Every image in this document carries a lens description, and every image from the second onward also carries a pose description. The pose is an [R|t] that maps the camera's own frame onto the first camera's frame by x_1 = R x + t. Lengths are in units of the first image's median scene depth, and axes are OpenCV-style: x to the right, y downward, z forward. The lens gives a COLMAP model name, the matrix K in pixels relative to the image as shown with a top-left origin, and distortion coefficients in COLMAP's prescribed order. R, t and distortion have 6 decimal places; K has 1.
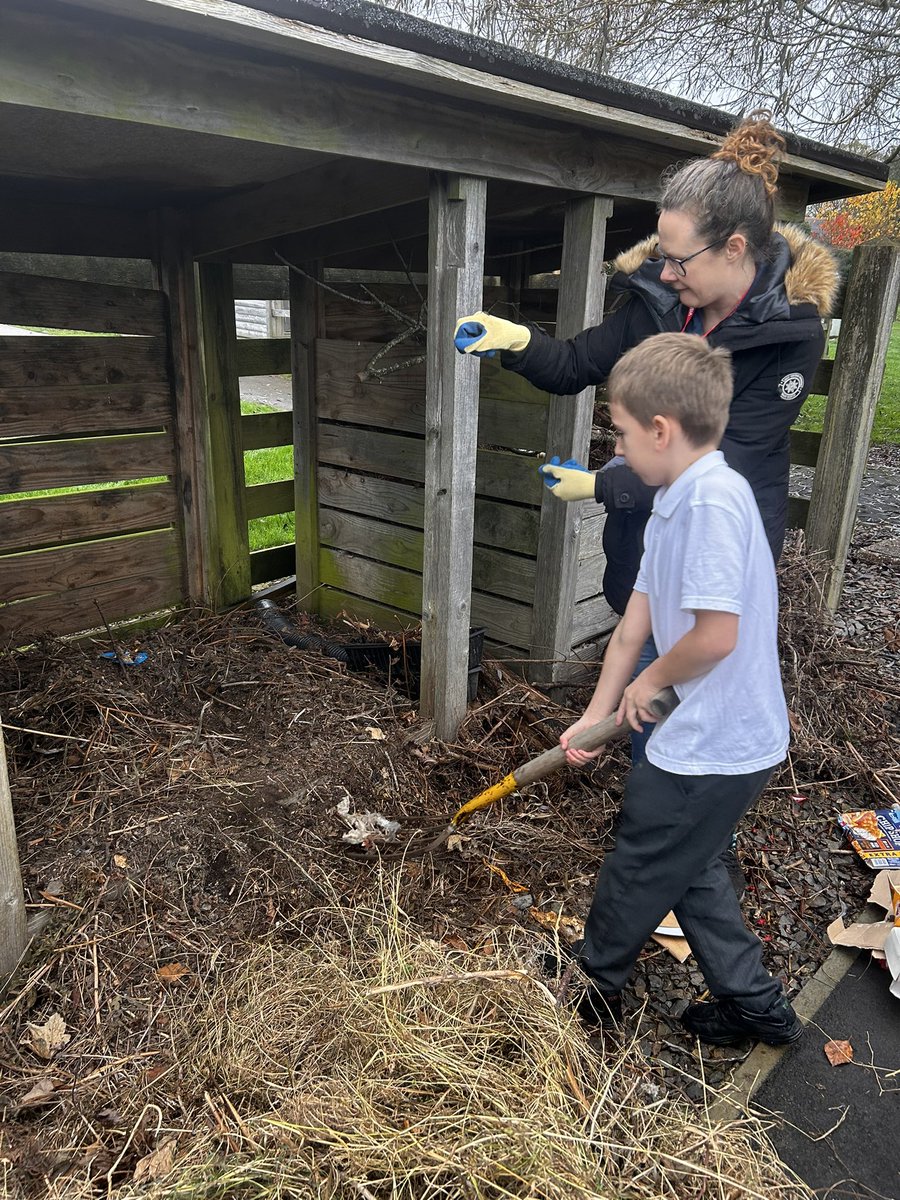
lens RADIAL K [[905.0, 0, 449.6], [0, 905.0, 604.4], [0, 0, 1]] dist [0.001996, -0.002354]
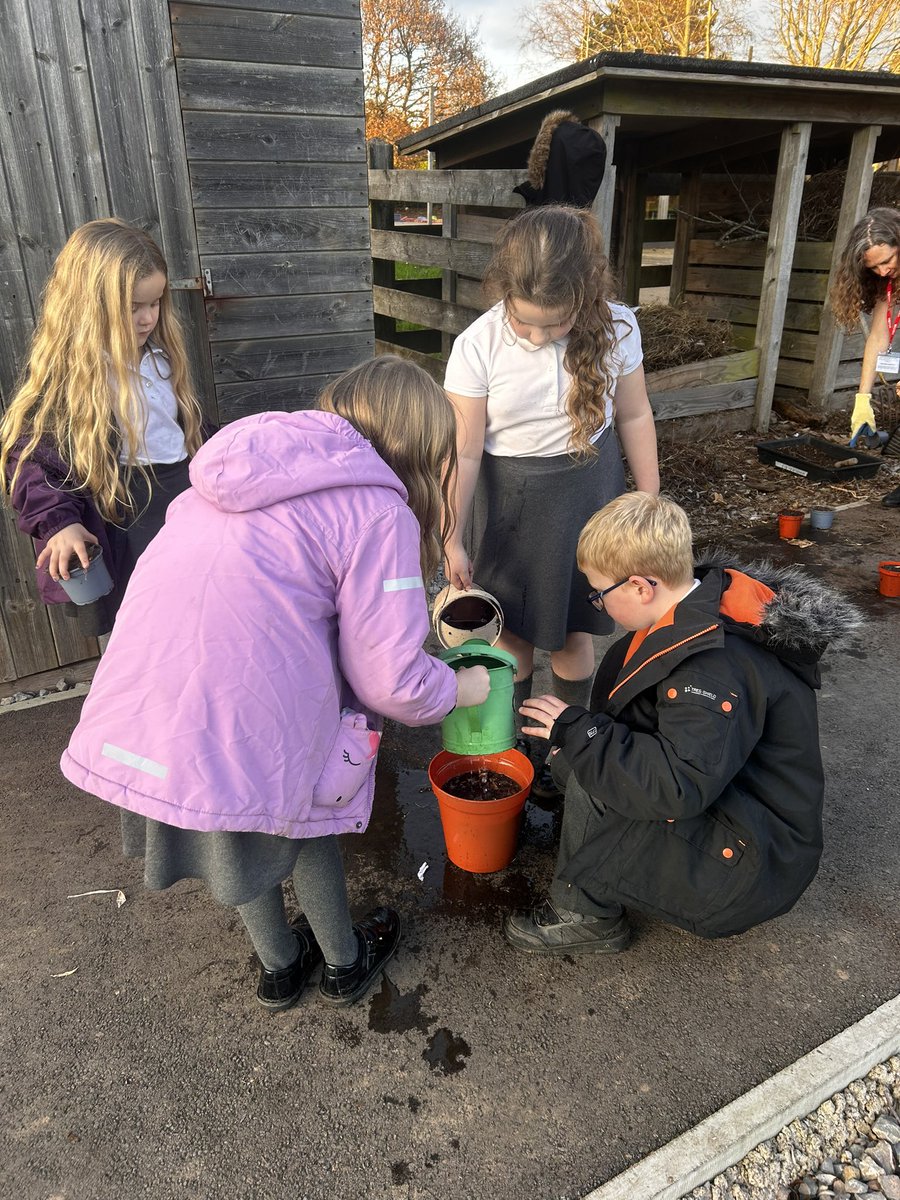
lens RADIAL K [[905.0, 0, 448.6], [0, 905.0, 597.6], [0, 0, 1]] dist [0.001996, -0.002354]
pose [[0.955821, 0.093619, -0.278641, -0.070005], [-0.069969, 0.993142, 0.093668, 0.446437], [0.285499, -0.070034, 0.955817, -1.210236]]
